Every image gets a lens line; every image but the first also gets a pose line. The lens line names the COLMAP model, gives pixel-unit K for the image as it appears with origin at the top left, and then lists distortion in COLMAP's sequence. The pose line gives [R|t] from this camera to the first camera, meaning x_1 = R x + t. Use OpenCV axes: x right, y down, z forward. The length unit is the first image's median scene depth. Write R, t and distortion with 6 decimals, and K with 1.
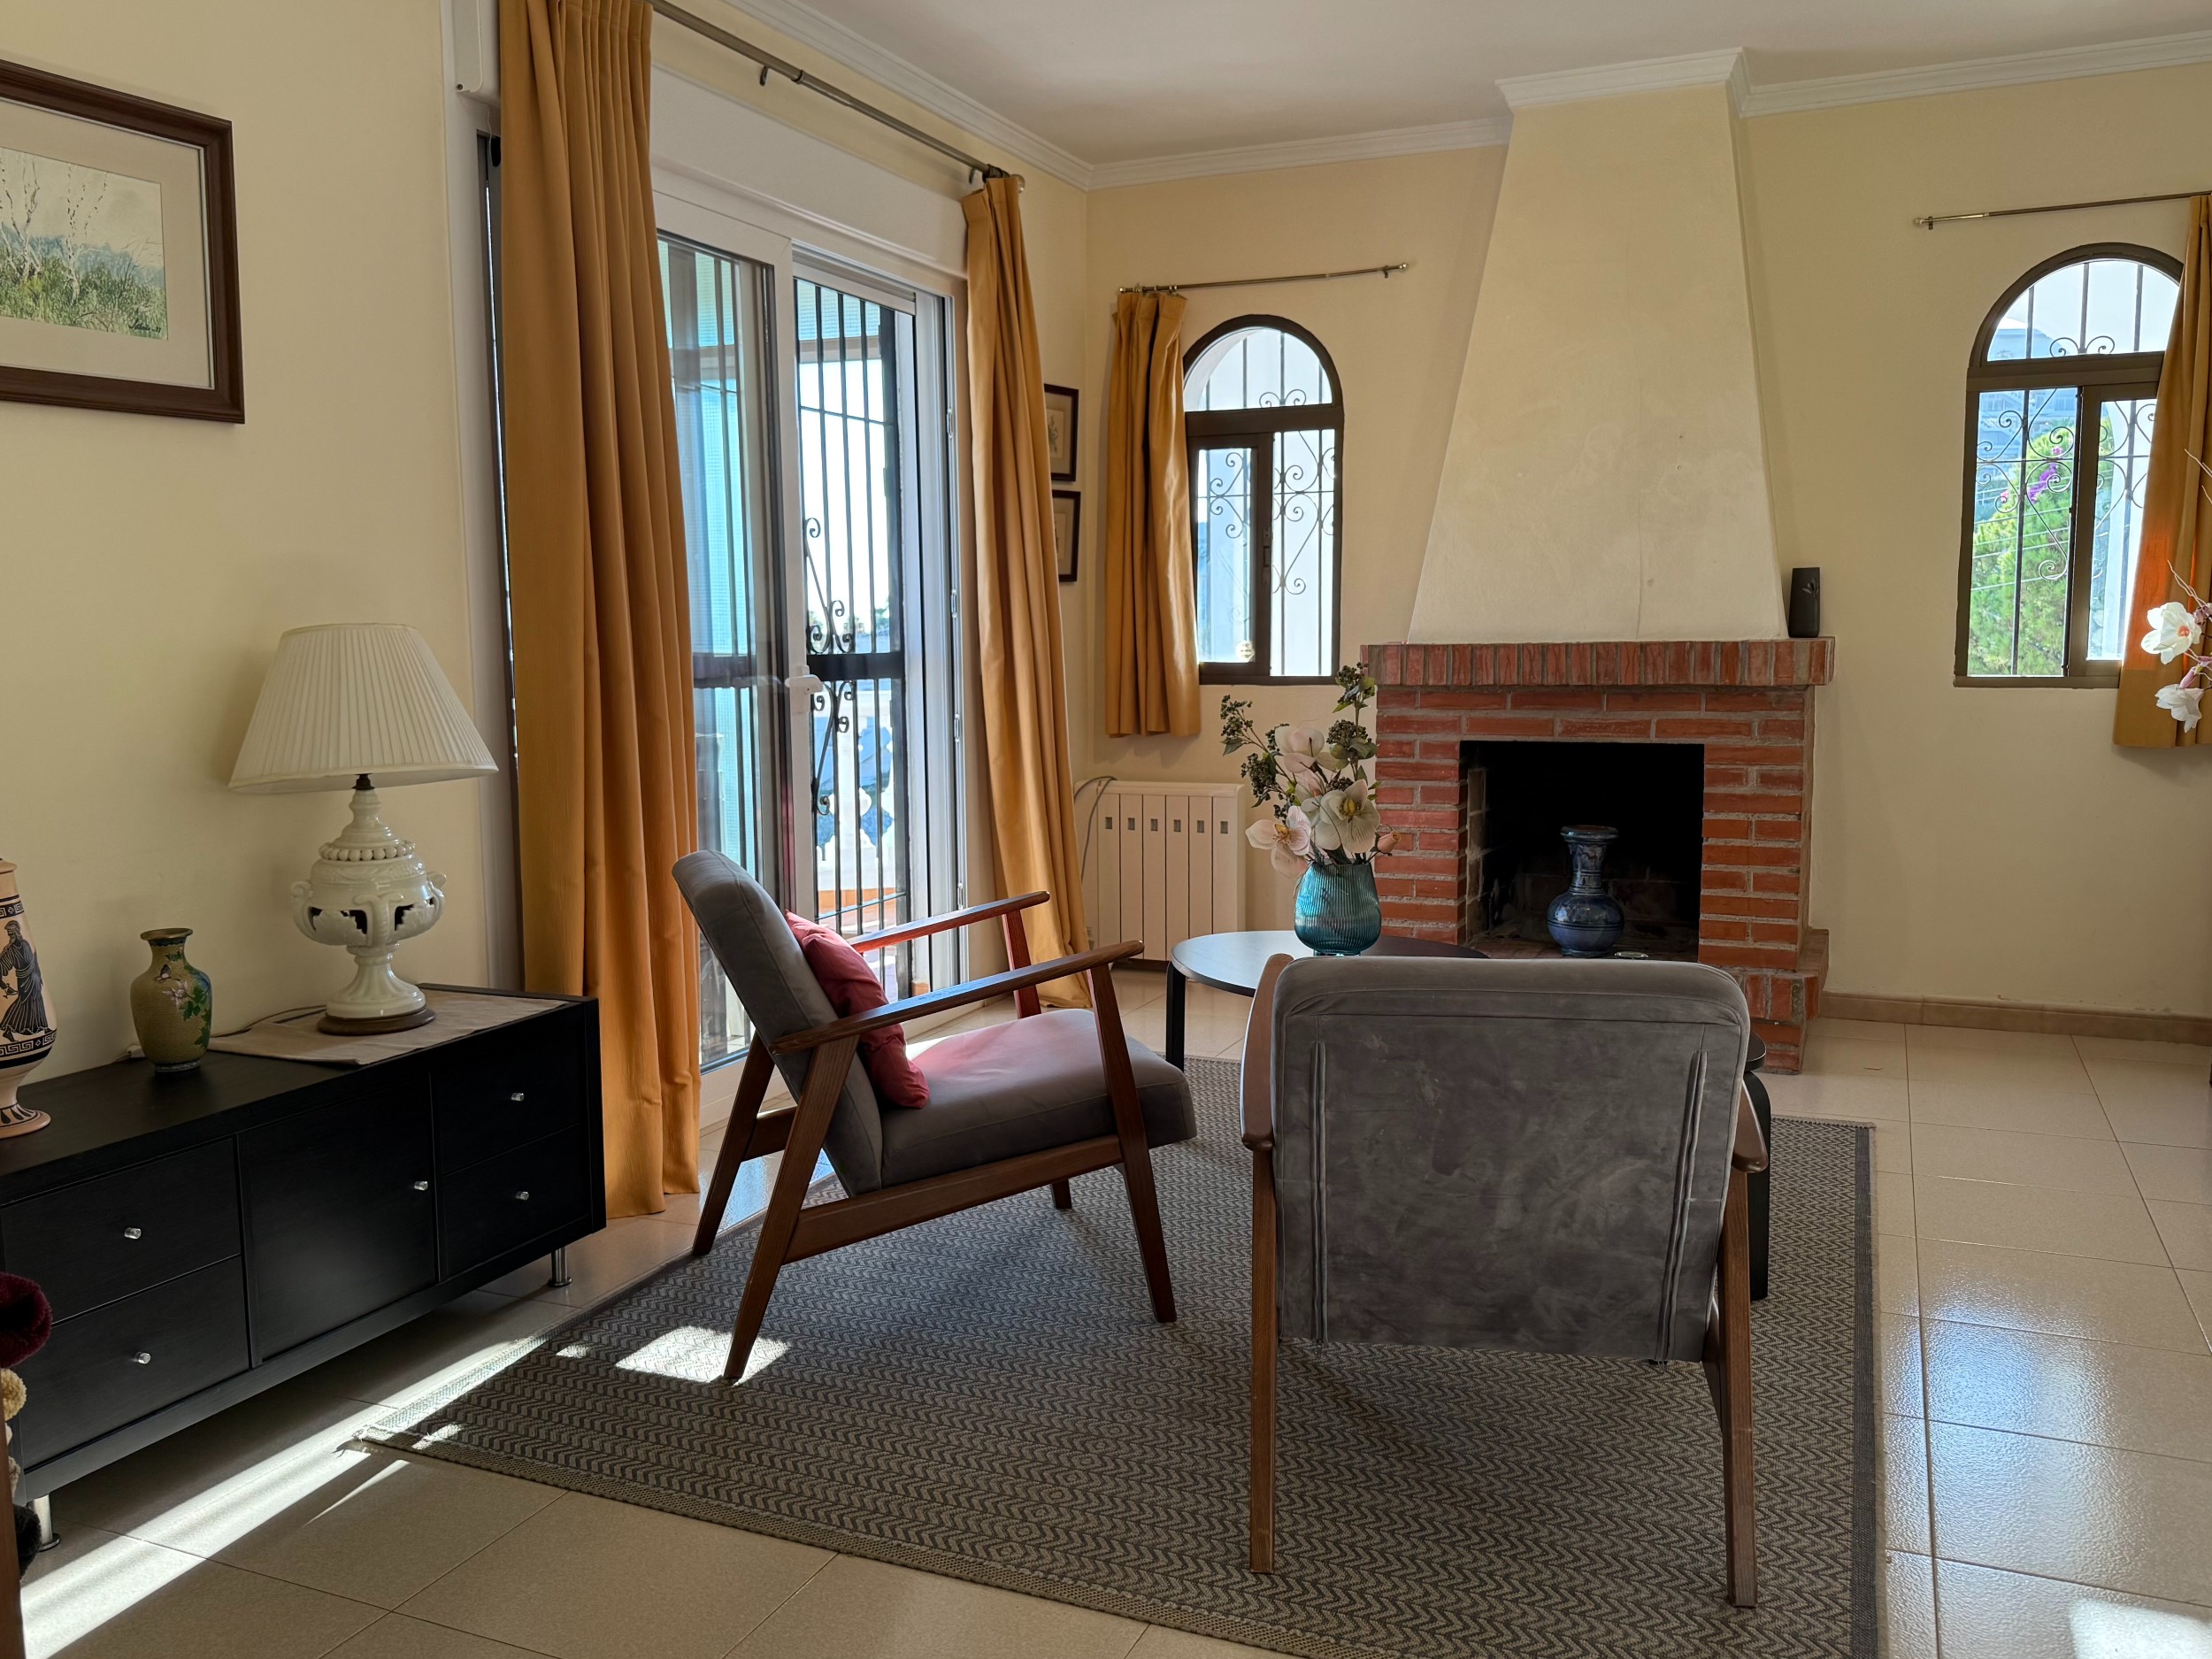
lens RADIAL K [[1758.3, 0, 1102.1], [0, 1758.3, 905.3], [0, 0, 1]] dist [0.059076, -0.066700]
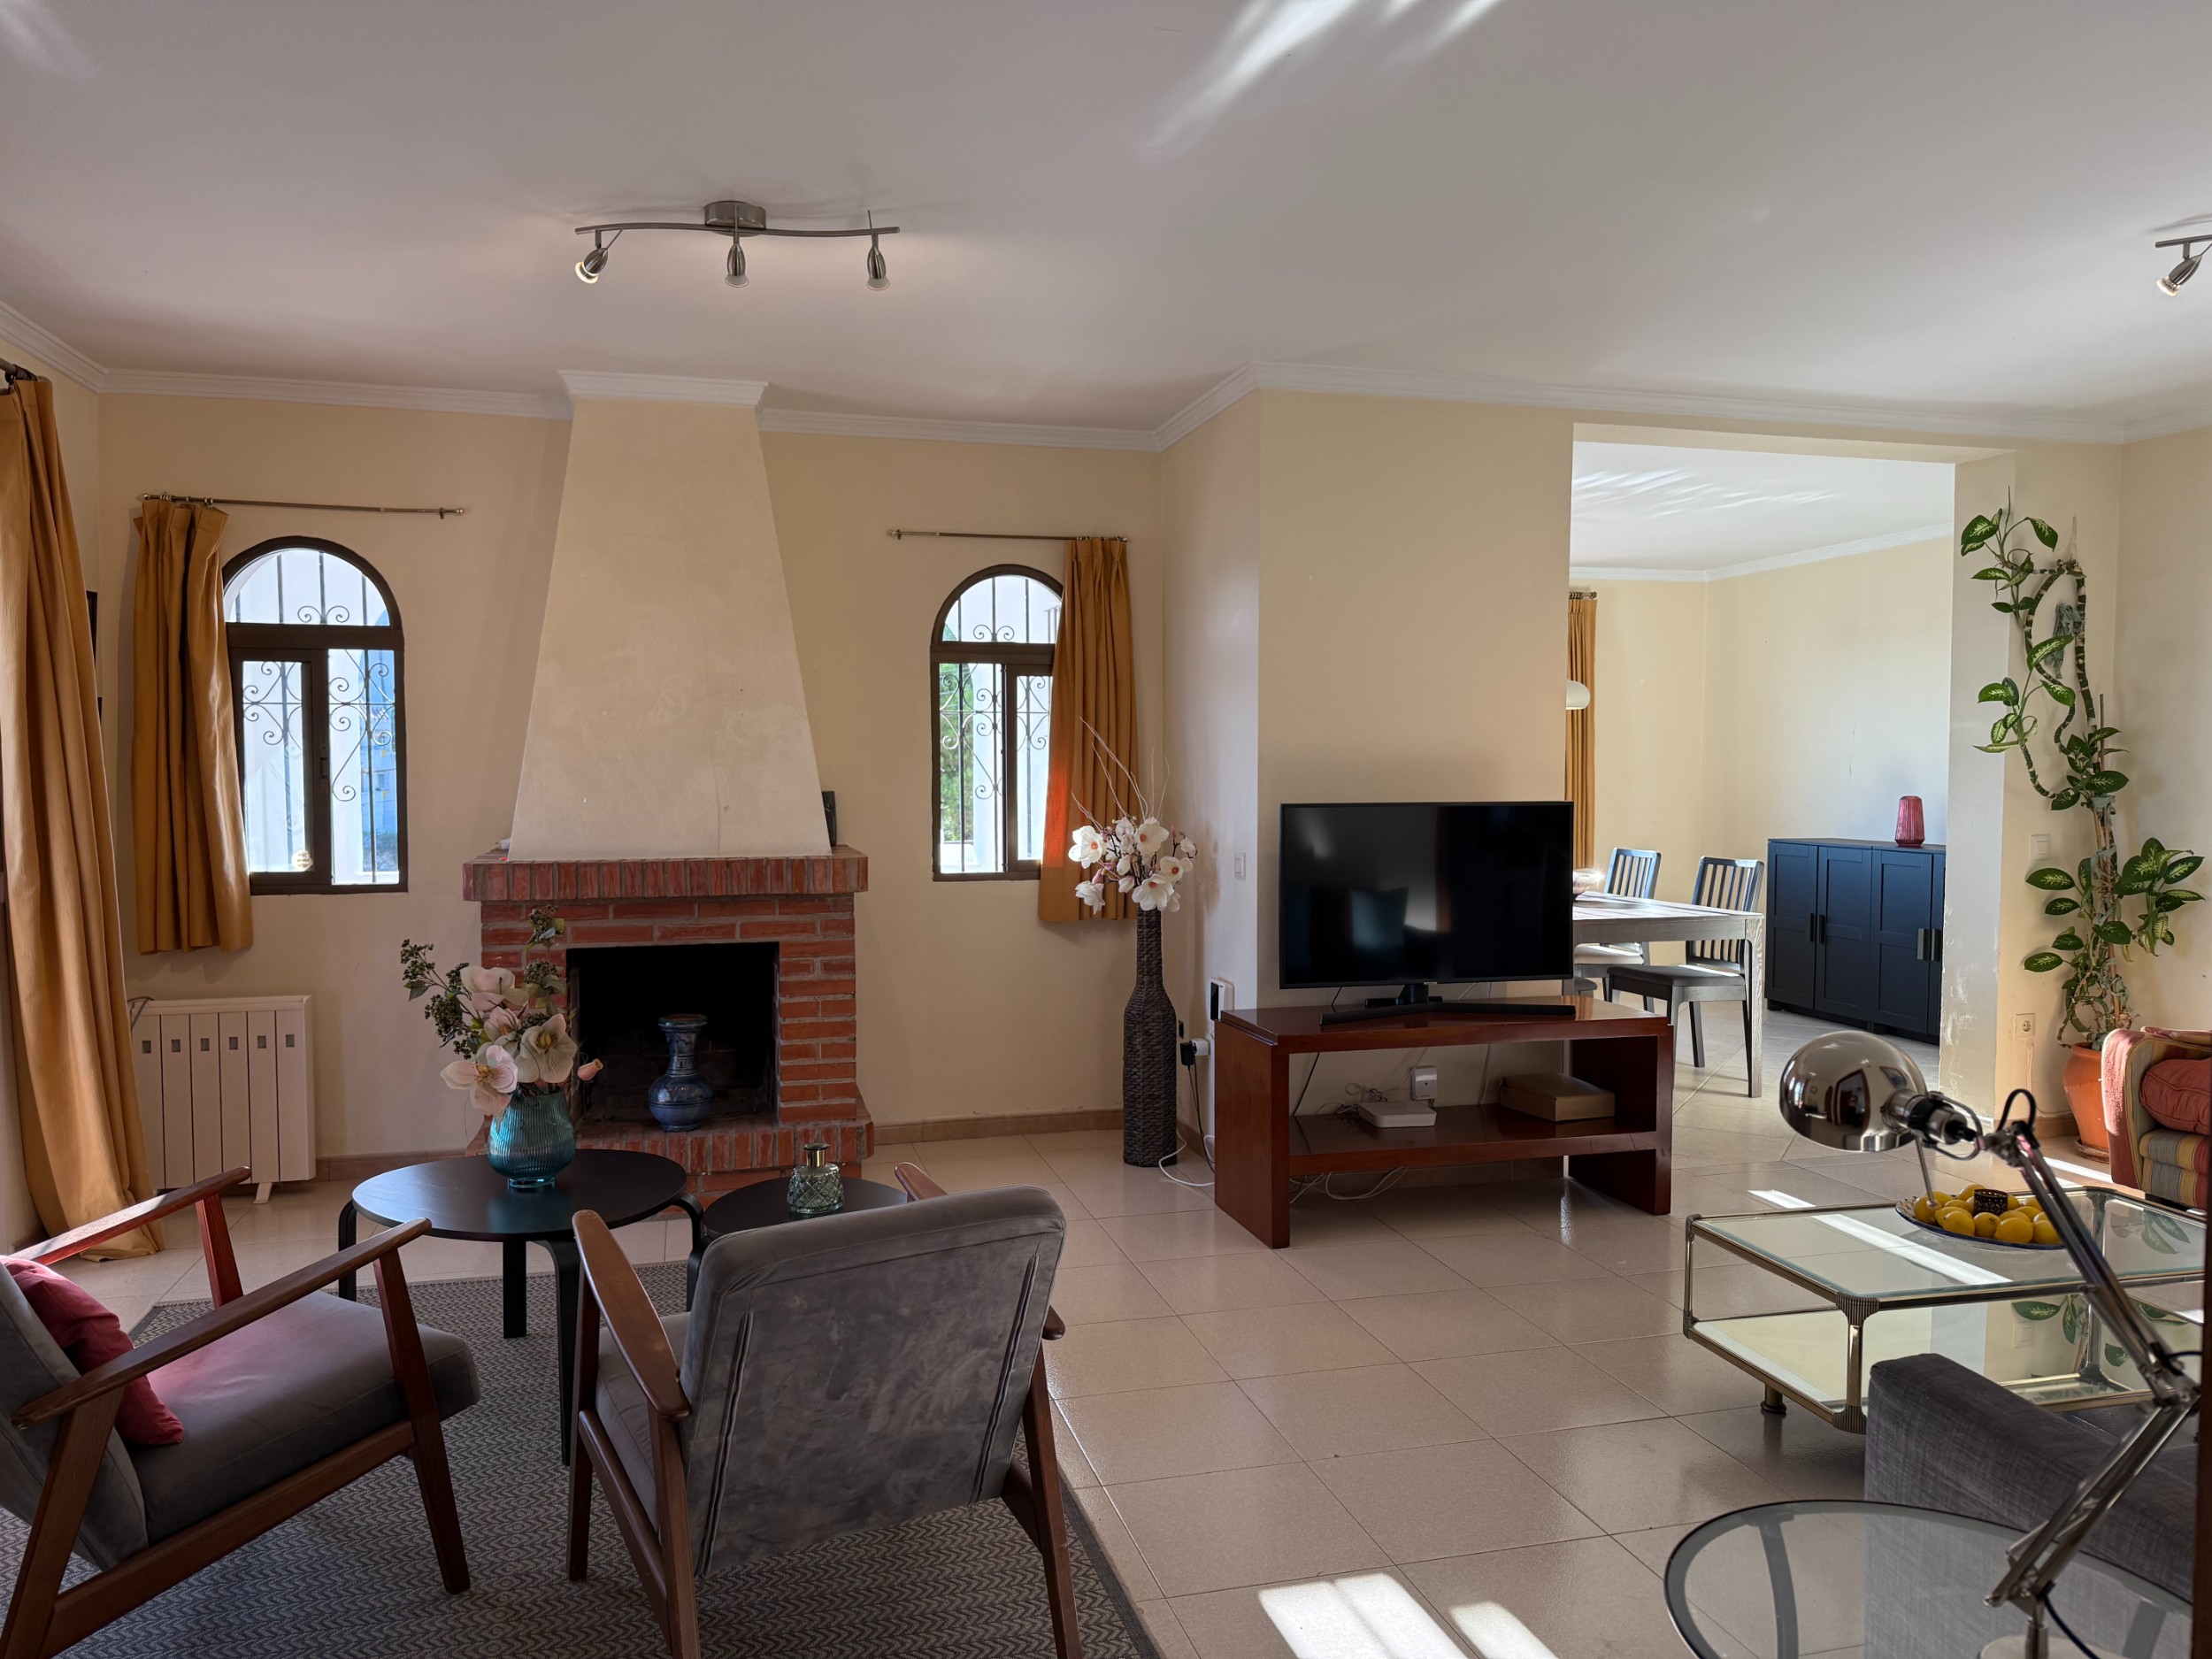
lens RADIAL K [[1569.8, 0, 1107.6], [0, 1569.8, 864.0], [0, 0, 1]] dist [0.028635, -0.066595]
pose [[0.769320, -0.034464, 0.637933, -0.166961], [0.089455, 0.994518, -0.054151, -0.066138], [-0.632570, 0.098726, 0.768185, 0.035872]]
